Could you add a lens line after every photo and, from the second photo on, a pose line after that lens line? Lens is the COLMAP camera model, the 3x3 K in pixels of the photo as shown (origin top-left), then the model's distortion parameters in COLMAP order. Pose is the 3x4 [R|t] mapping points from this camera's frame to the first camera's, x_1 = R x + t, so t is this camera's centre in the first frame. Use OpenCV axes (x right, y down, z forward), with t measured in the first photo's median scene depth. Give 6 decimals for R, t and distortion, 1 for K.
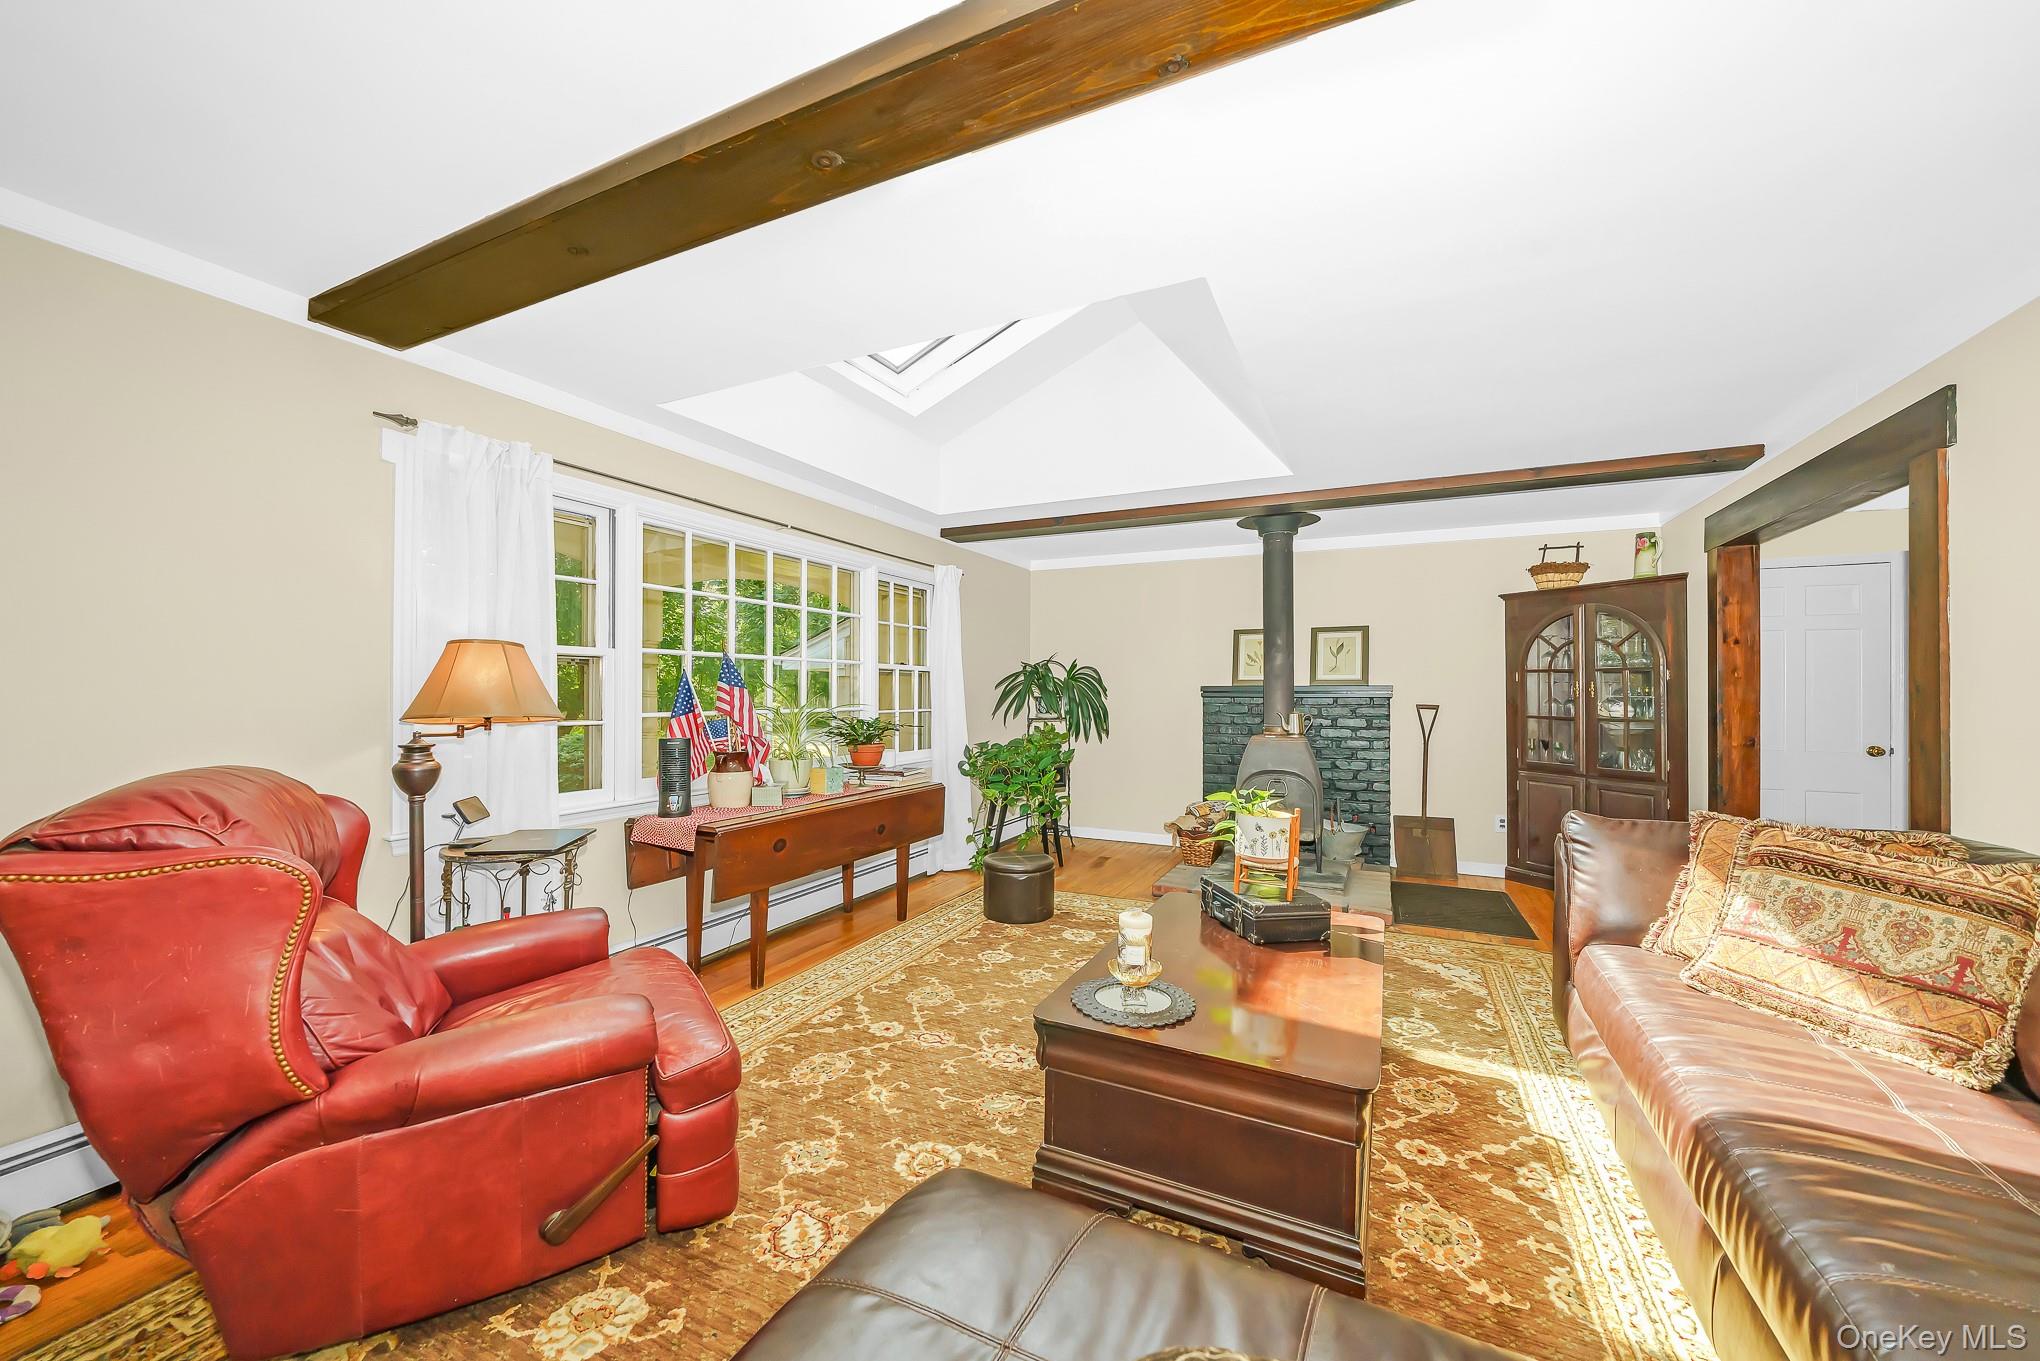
lens RADIAL K [[770.8, 0, 967.9], [0, 770.8, 681.9], [0, 0, 1]] dist [-0.002742, 0.000017]
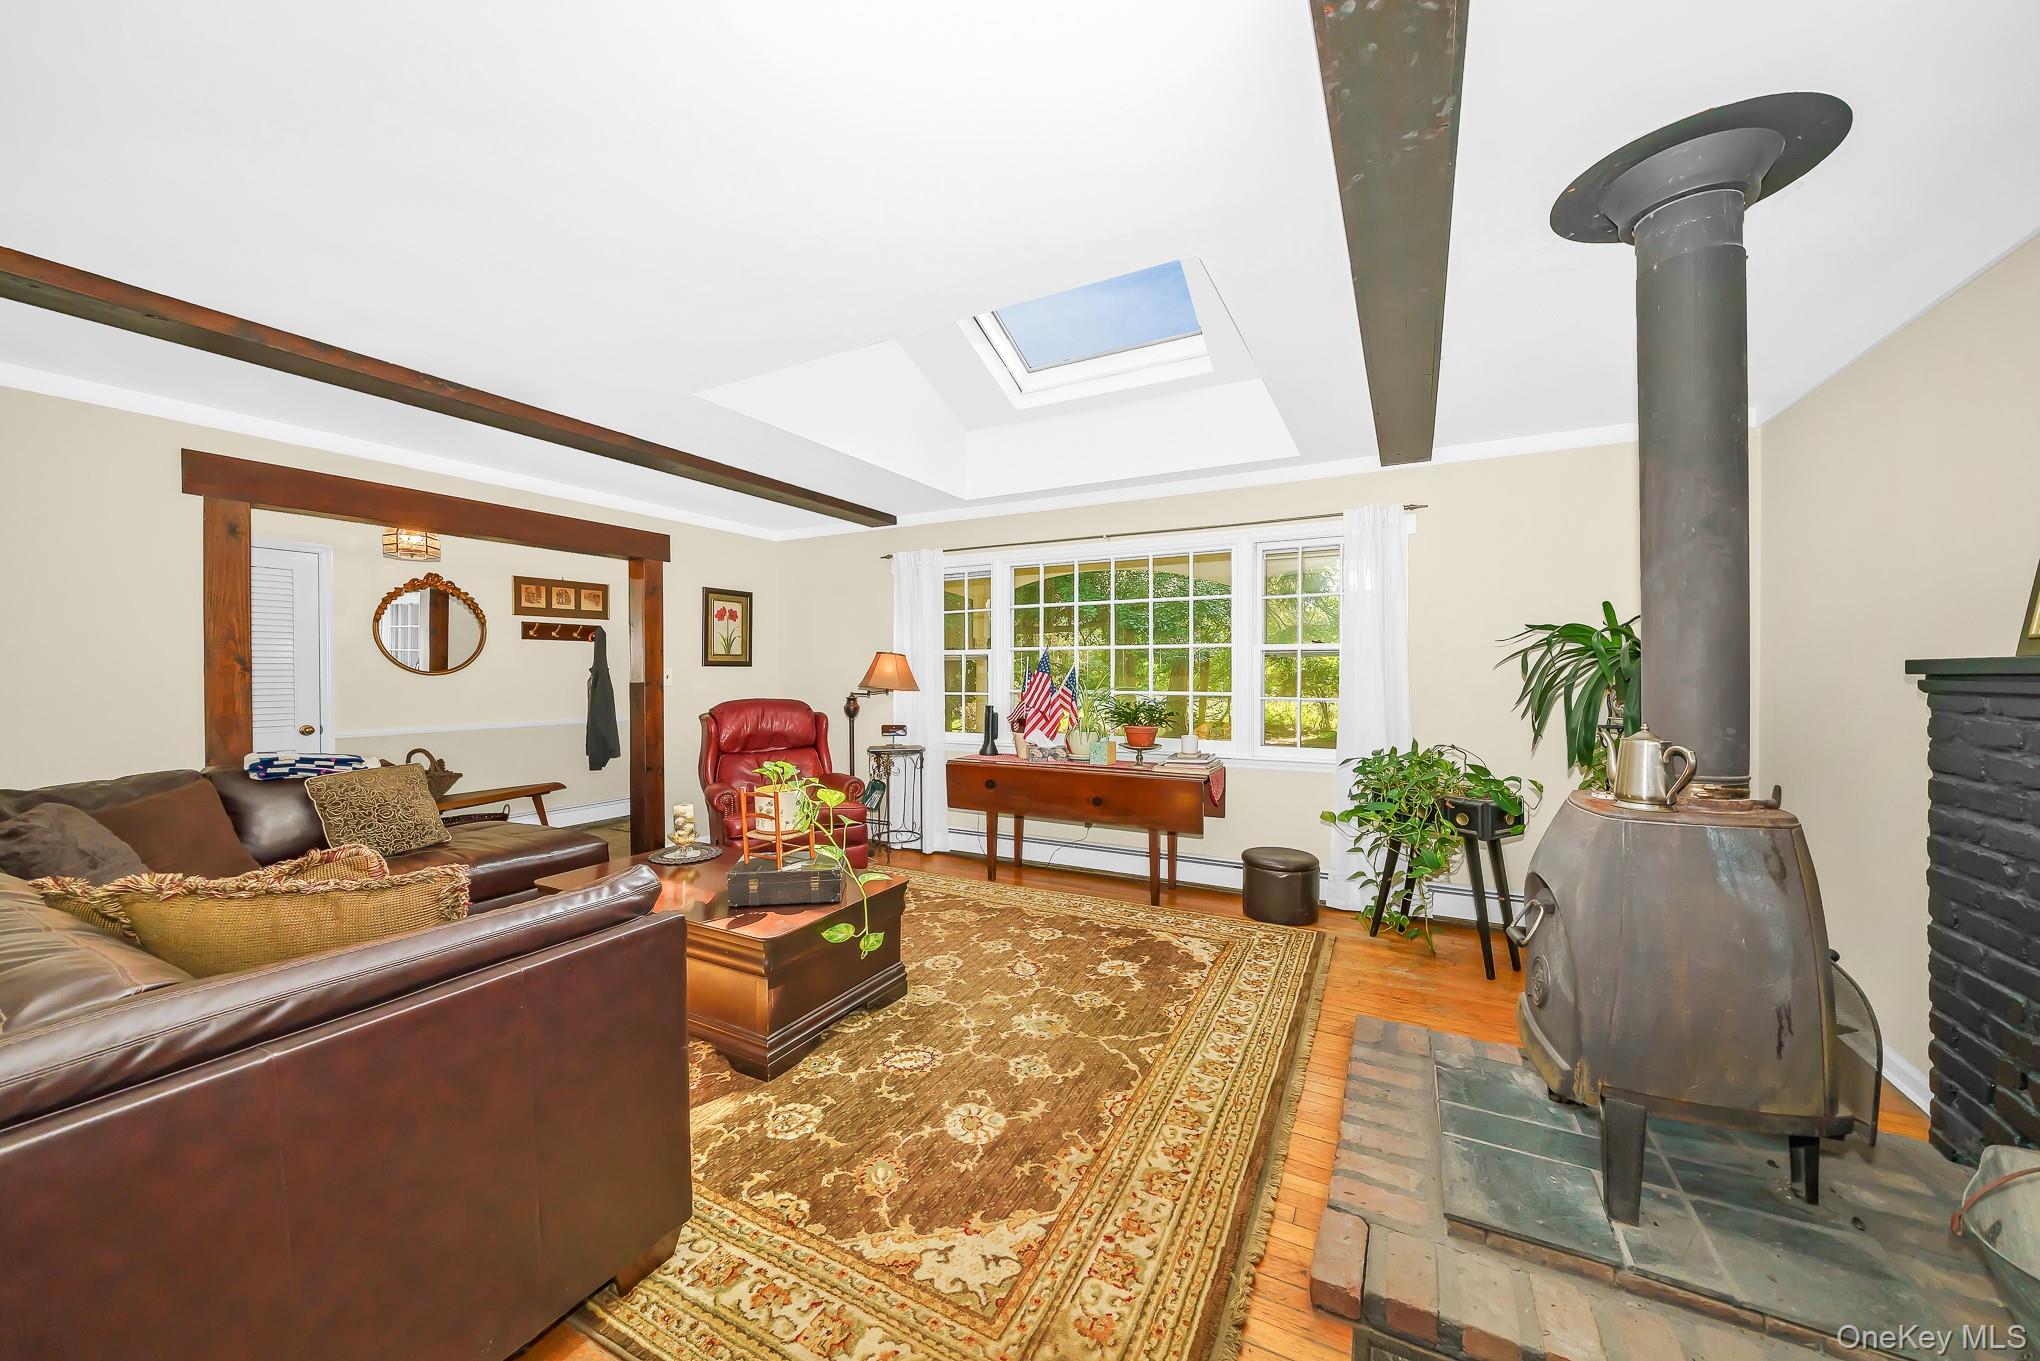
lens RADIAL K [[809.1, 0, 1067.6], [0, 809.1, 679.0], [0, 0, 1]] dist [0.000391, 0.000102]
pose [[-0.021194, 0.002615, -0.999772, 1.281097], [0.010717, 0.999940, 0.002388, 0.015854], [0.999718, -0.010664, -0.021220, 1.213474]]
